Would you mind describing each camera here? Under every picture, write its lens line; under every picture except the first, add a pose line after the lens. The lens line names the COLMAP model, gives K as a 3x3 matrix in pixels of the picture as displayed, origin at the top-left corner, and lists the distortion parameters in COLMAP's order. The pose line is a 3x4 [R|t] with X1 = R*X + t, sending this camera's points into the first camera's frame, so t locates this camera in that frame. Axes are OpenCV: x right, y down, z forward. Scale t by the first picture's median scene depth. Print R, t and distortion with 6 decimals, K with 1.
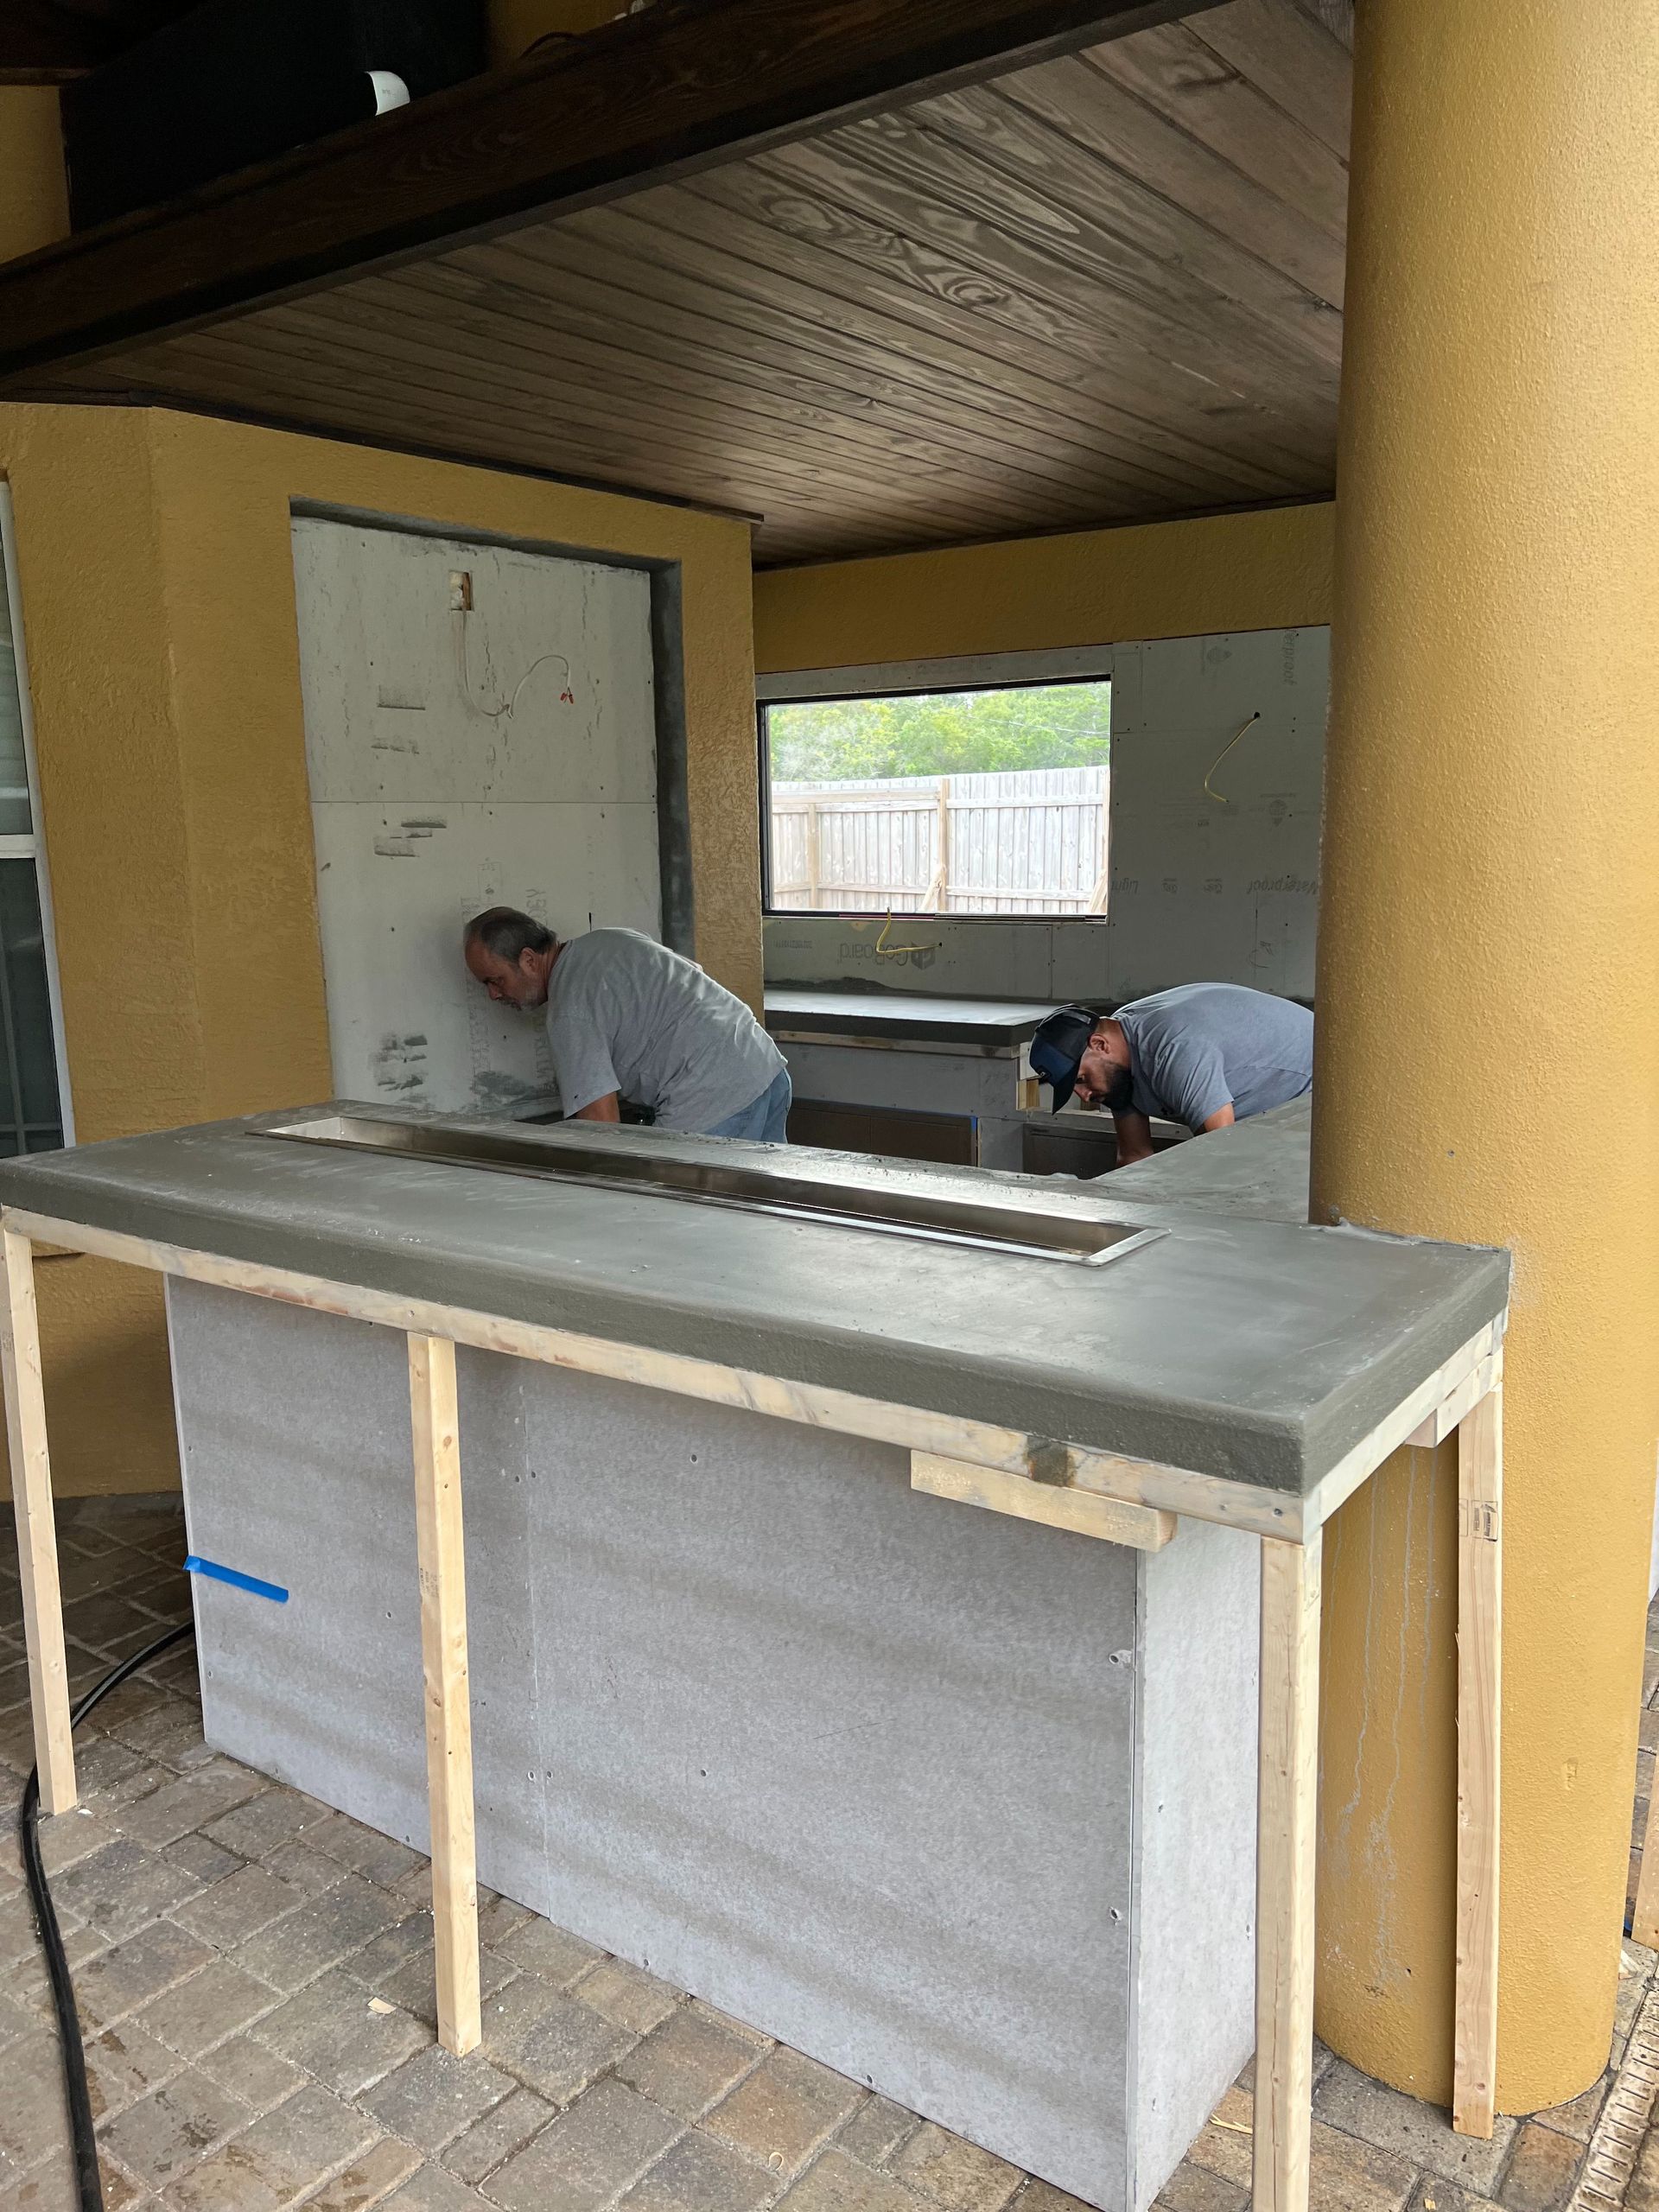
lens RADIAL K [[1673.5, 0, 814.4], [0, 1673.5, 1129.9], [0, 0, 1]] dist [0.055350, -0.065895]
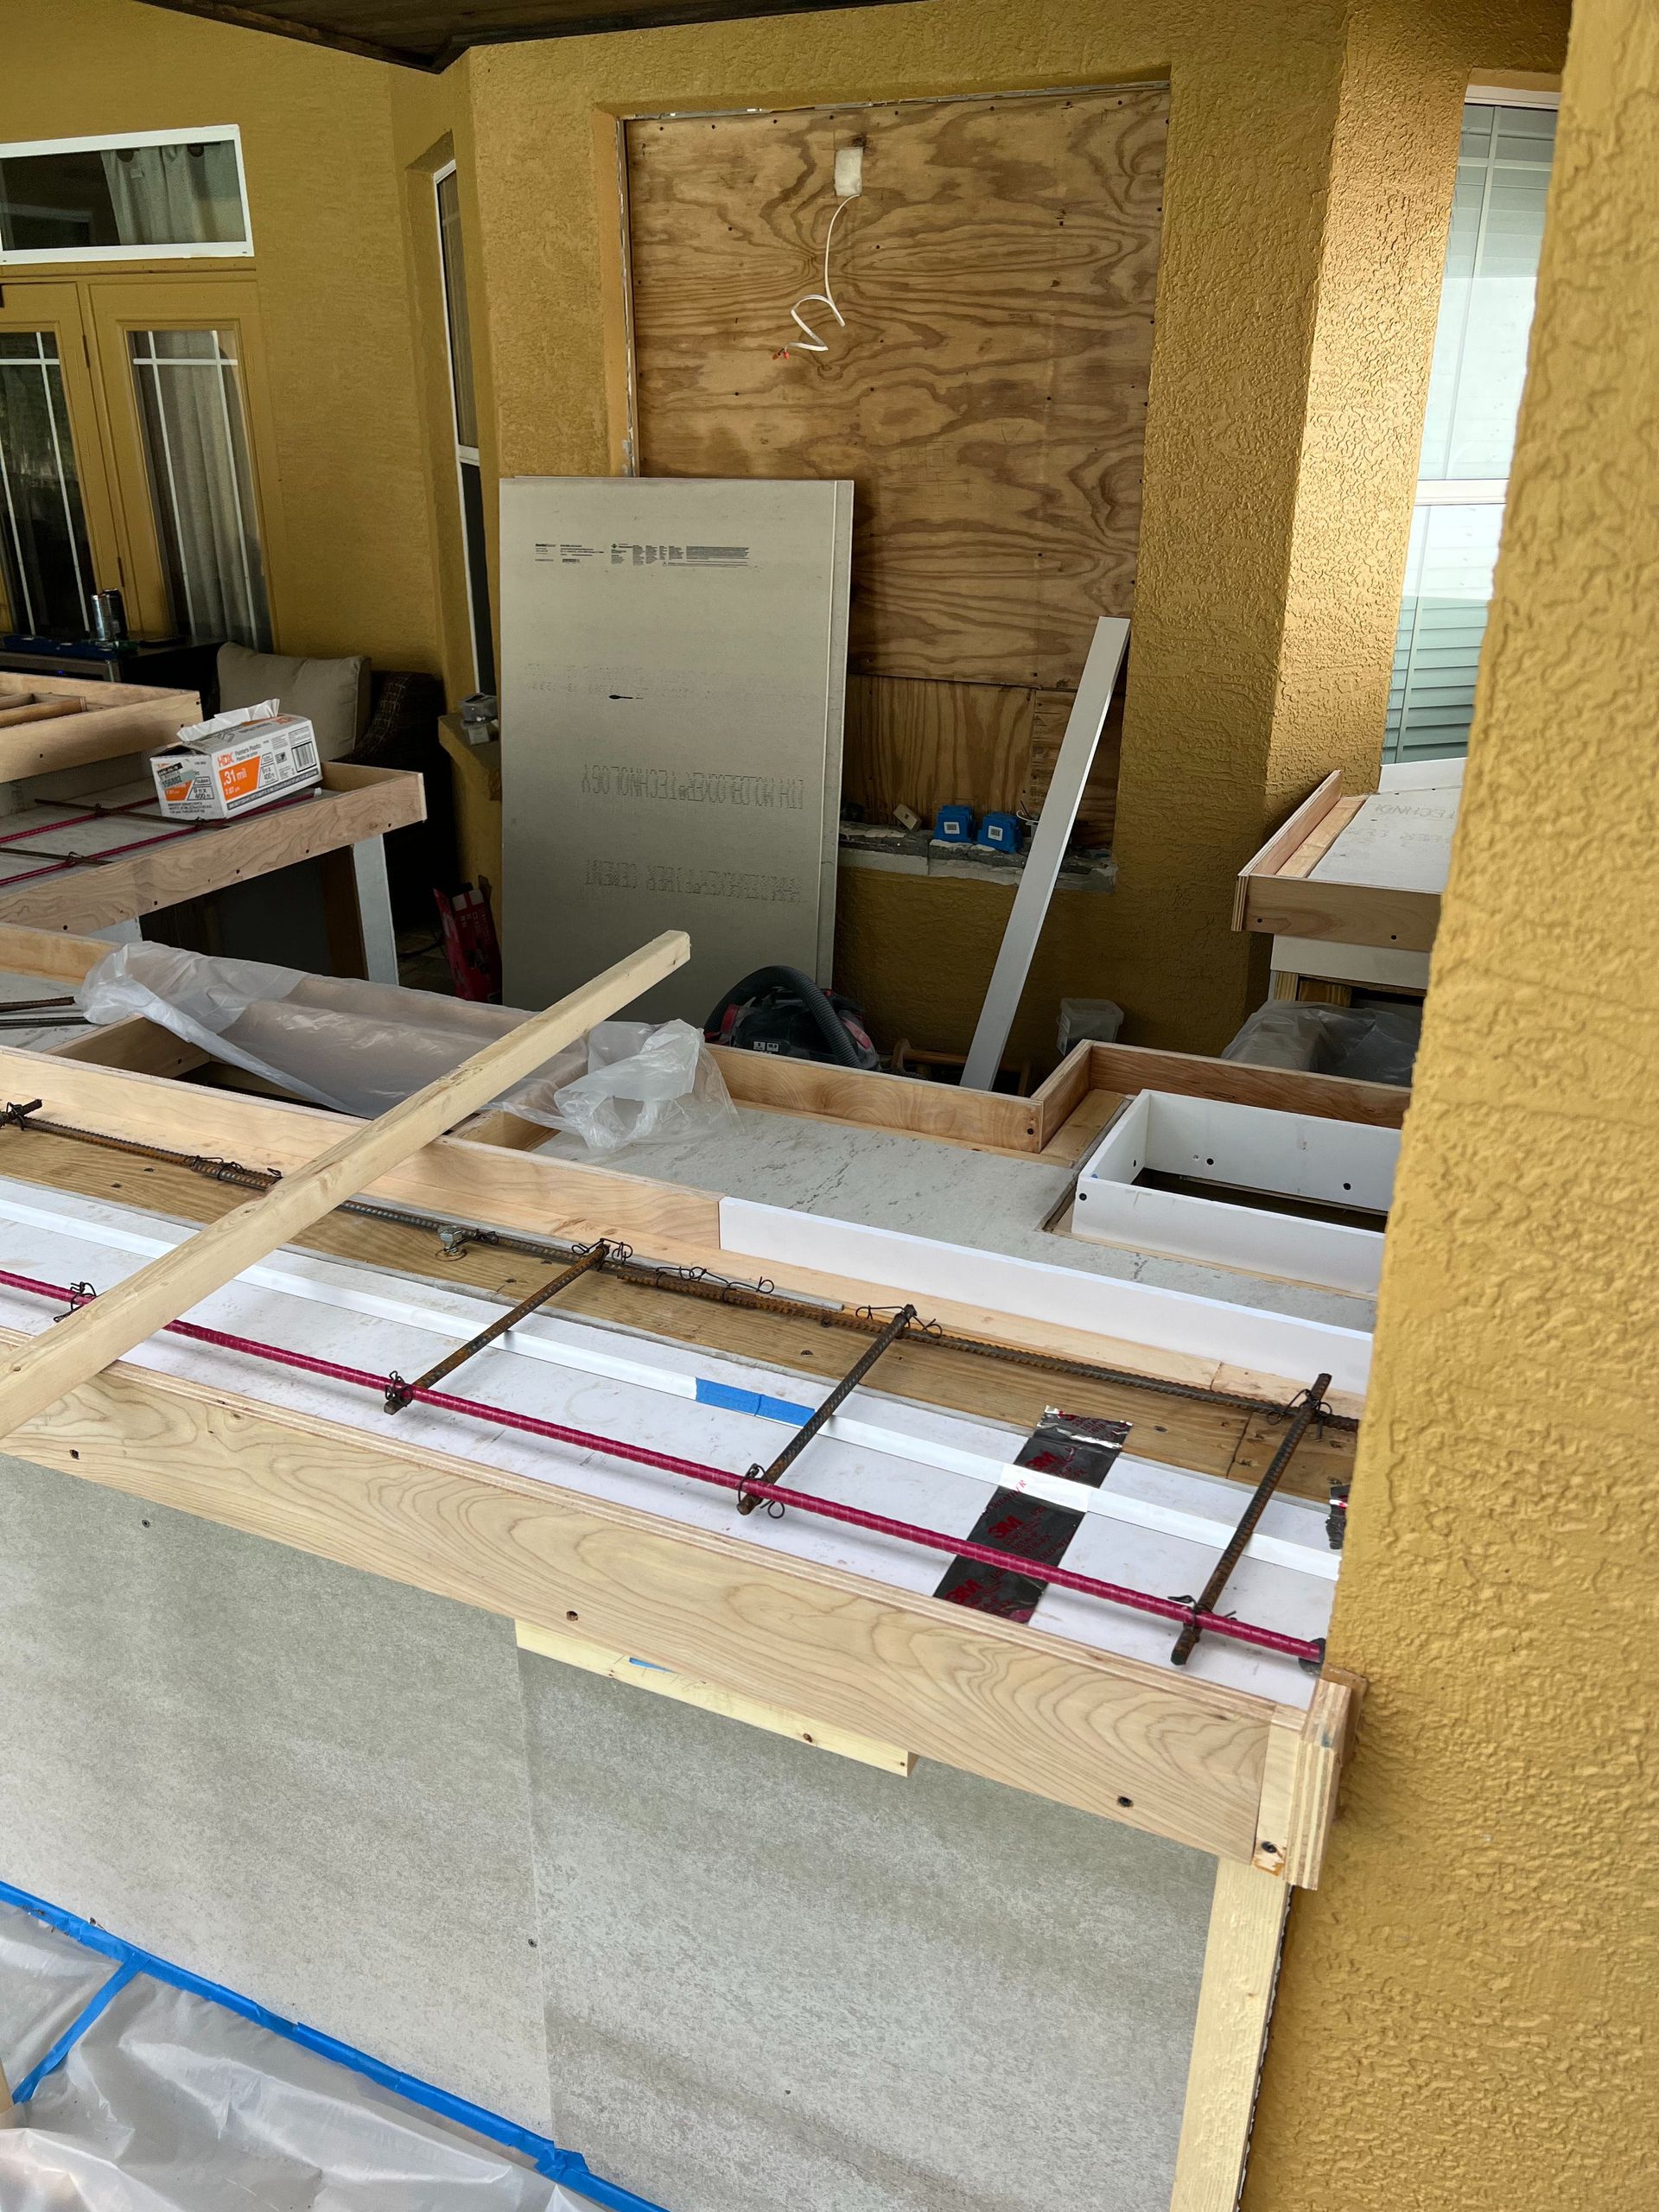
lens RADIAL K [[1713.6, 0, 866.6], [0, 1713.6, 1103.8], [0, 0, 1]] dist [0.050589, -0.044032]
pose [[0.210705, 0.387864, -0.897310, 0.756886], [-0.191011, 0.916559, 0.351331, -0.197499], [0.958706, 0.097369, 0.267210, 0.819668]]
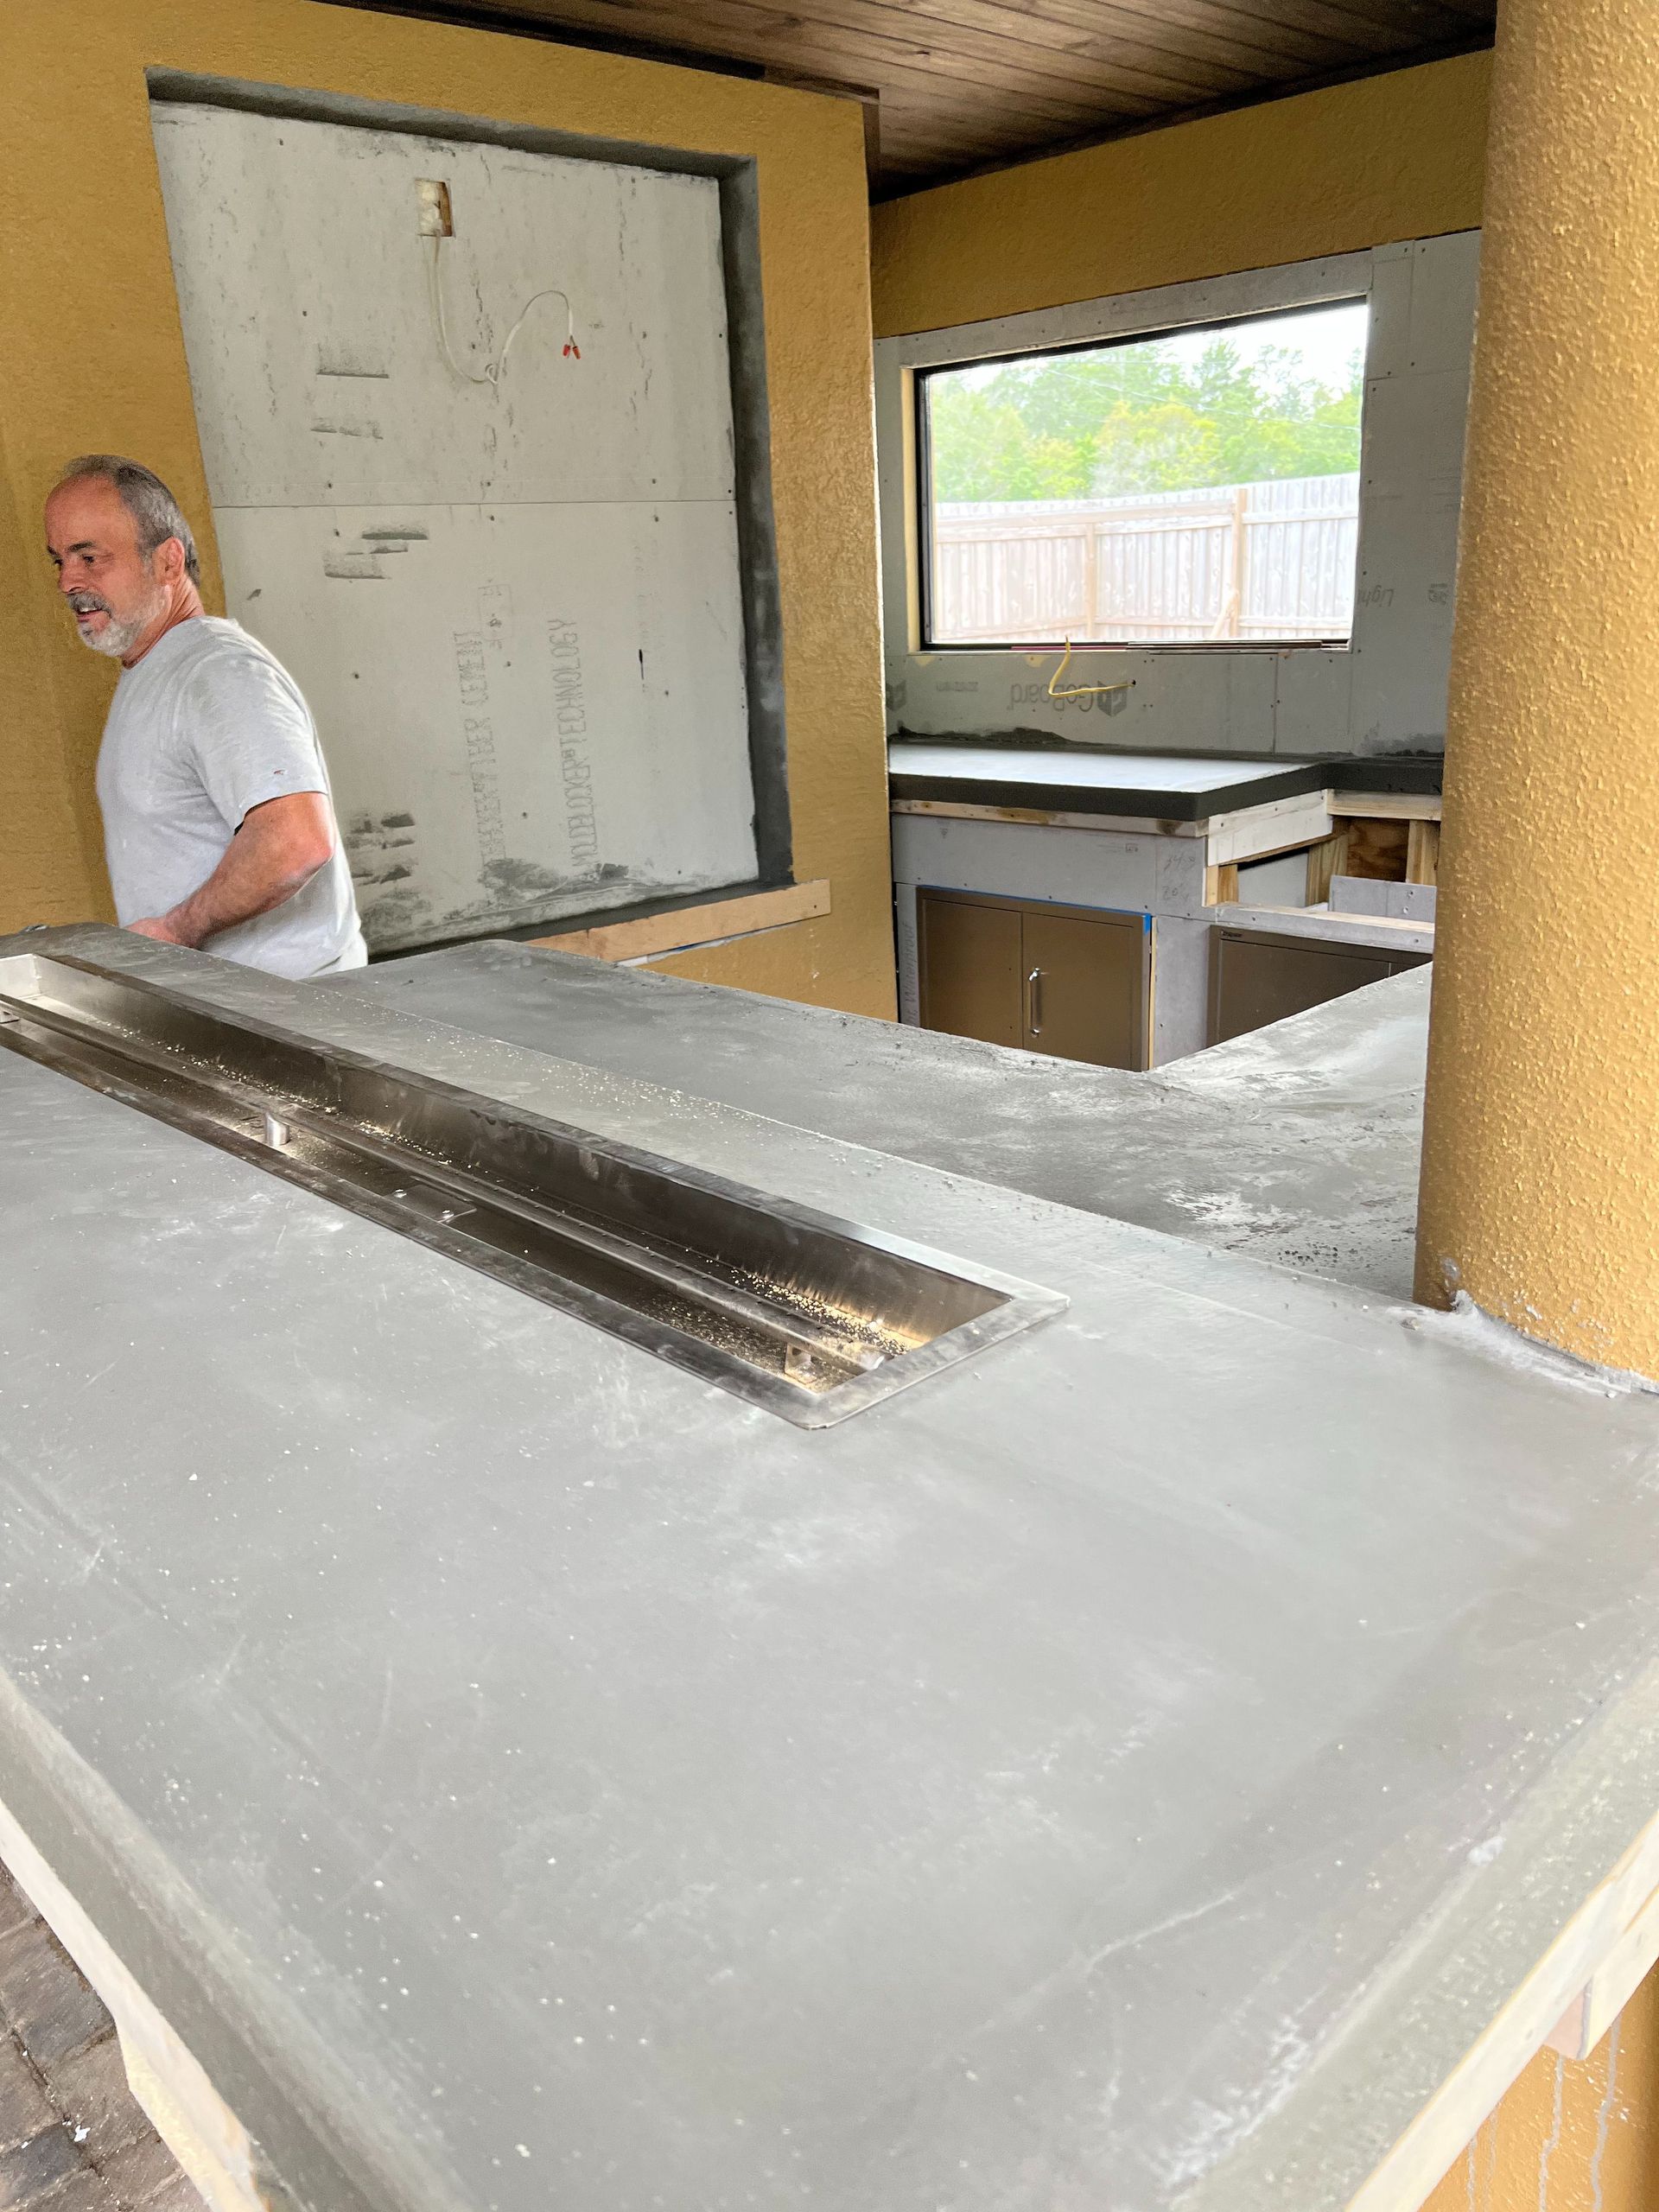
lens RADIAL K [[1674.3, 0, 809.9], [0, 1674.3, 1118.1], [0, 0, 1]] dist [0.050215, -0.060836]
pose [[0.982714, 0.027918, -0.183010, 0.102435], [-0.002451, 0.990439, 0.137929, -0.024414], [0.185111, -0.135096, 0.973387, 0.247602]]
